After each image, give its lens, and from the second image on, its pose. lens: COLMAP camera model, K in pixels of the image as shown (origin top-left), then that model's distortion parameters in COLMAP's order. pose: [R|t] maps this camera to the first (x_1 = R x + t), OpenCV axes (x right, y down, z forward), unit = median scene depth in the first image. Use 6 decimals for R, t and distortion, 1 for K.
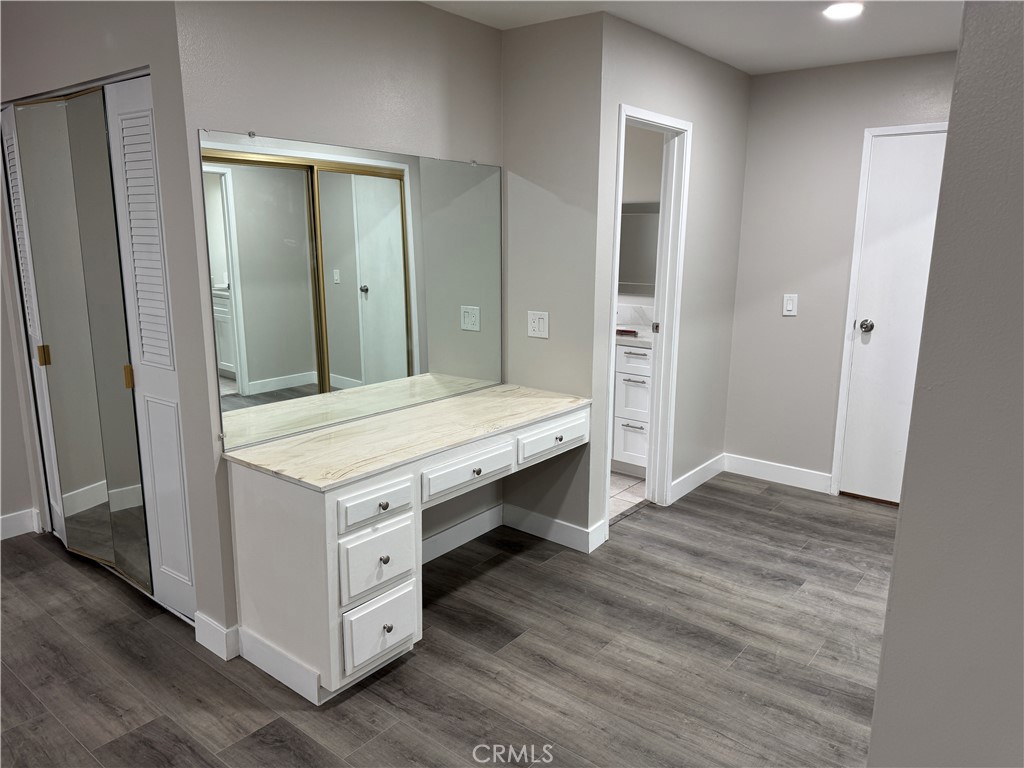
lens RADIAL K [[716.2, 0, 512.8], [0, 716.2, 386.7], [0, 0, 1]] dist [0.064411, -0.075932]
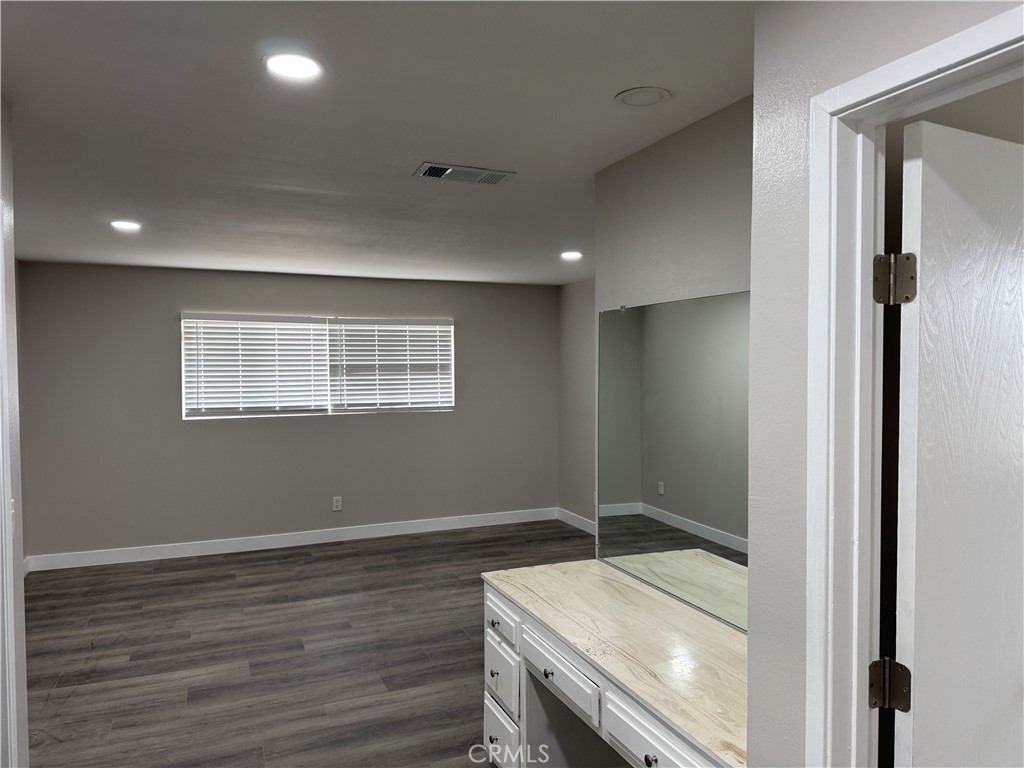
lens RADIAL K [[716.2, 0, 512.7], [0, 716.2, 389.3], [0, 0, 1]] dist [0.064411, -0.075932]
pose [[-0.478730, 0.019096, -0.877754, 0.645167], [-0.190676, 0.973639, 0.125178, -0.275296], [0.857006, 0.227294, -0.462469, 1.181558]]
